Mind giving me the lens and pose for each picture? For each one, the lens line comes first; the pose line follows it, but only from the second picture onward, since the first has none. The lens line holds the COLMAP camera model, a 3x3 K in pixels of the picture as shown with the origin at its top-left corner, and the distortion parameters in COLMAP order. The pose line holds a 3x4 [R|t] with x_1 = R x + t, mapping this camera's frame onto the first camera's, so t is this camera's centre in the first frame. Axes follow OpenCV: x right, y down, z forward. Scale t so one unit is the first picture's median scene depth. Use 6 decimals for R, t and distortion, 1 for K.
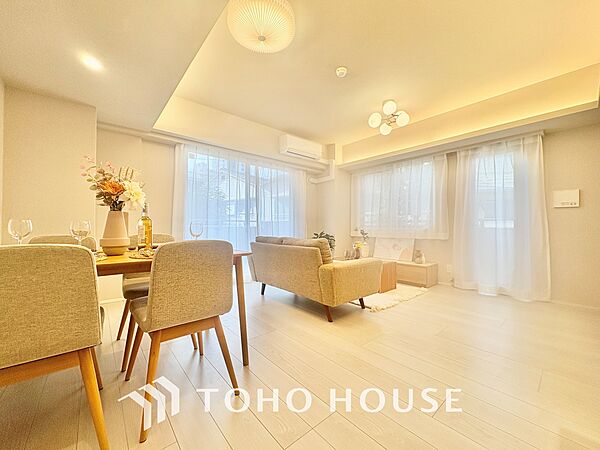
lens RADIAL K [[239.1, 0, 300.0], [0, 239.1, 225.0], [0, 0, 1]] dist [0.000891, 0.000276]
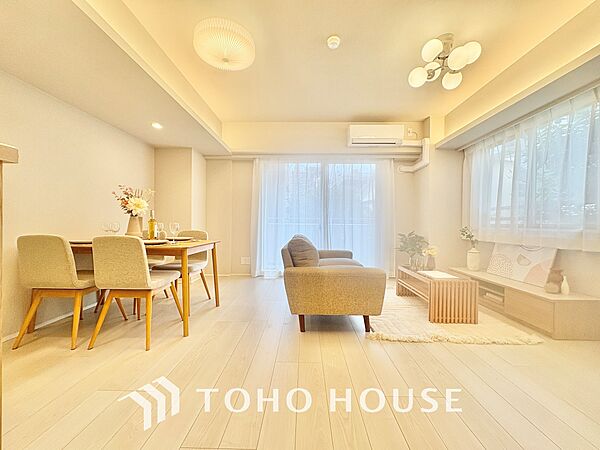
lens RADIAL K [[239.8, 0, 300.3], [0, 239.8, 227.6], [0, 0, 1]] dist [0.000500, 0.000054]
pose [[0.742267, 0.014590, -0.669945, 0.417506], [0.002065, 0.999708, 0.024059, -0.007392], [0.670101, -0.019242, 0.742020, 0.179143]]
